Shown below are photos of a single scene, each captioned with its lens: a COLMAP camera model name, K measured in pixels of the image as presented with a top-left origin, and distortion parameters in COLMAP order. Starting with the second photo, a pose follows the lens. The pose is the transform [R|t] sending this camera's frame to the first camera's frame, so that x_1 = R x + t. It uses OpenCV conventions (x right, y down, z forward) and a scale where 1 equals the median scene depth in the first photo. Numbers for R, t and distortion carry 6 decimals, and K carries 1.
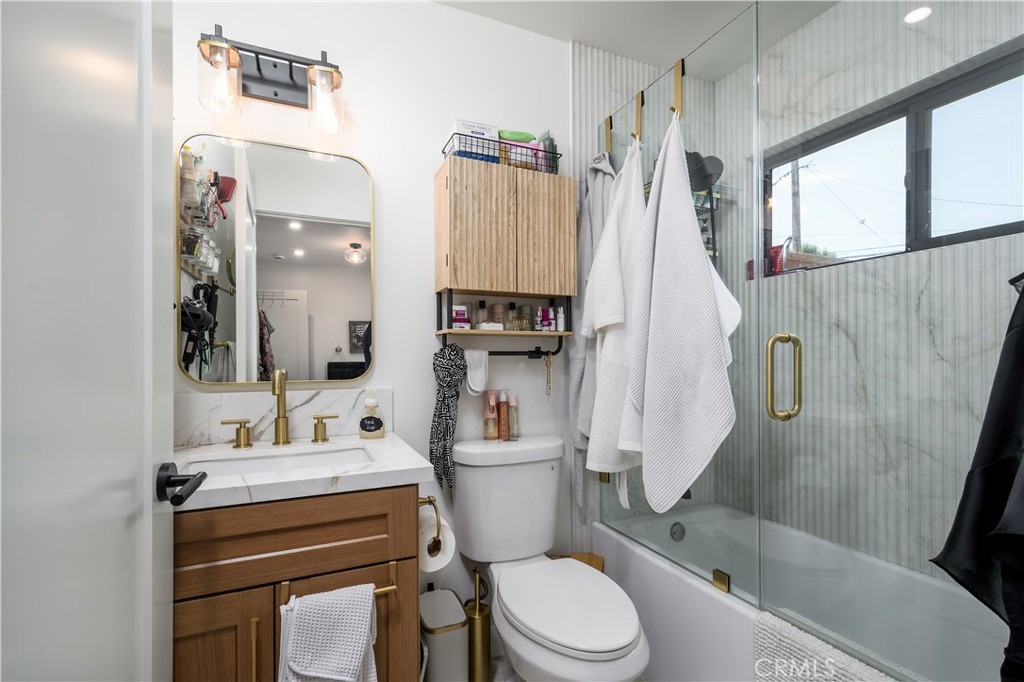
lens RADIAL K [[475.7, 0, 522.9], [0, 475.7, 367.8], [0, 0, 1]] dist [0.001843, 0.000190]
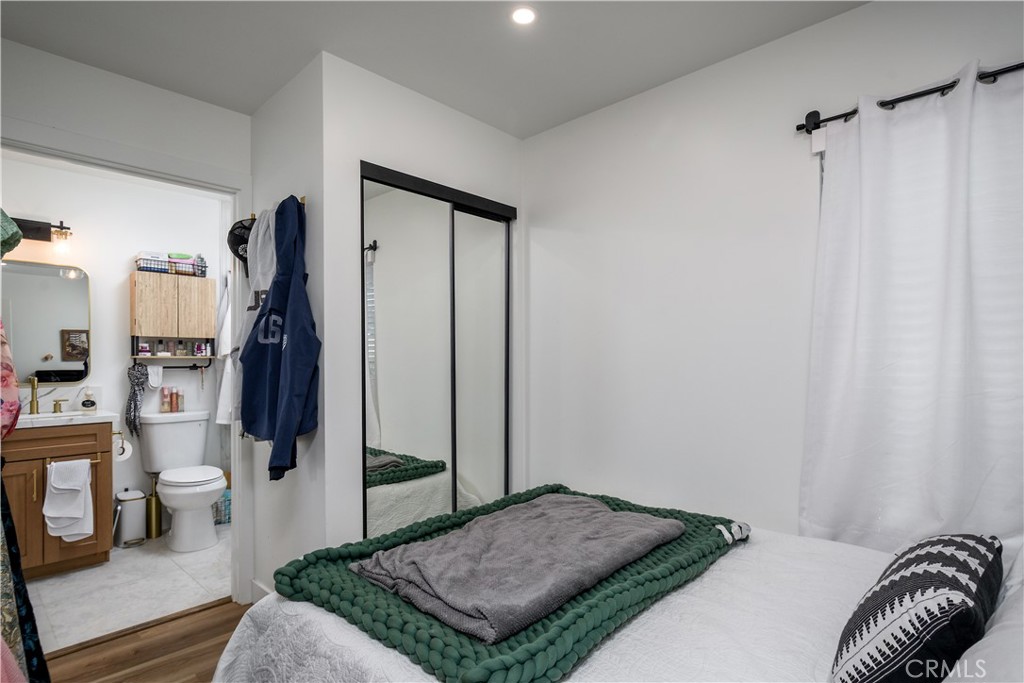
lens RADIAL K [[517.2, 0, 515.4], [0, 517.2, 363.0], [0, 0, 1]] dist [-0.000957, -0.000953]
pose [[0.927040, -0.001208, 0.374961, 0.483736], [0.007807, 0.999840, -0.016082, -0.003900], [-0.374881, 0.017836, 0.926901, -1.540289]]
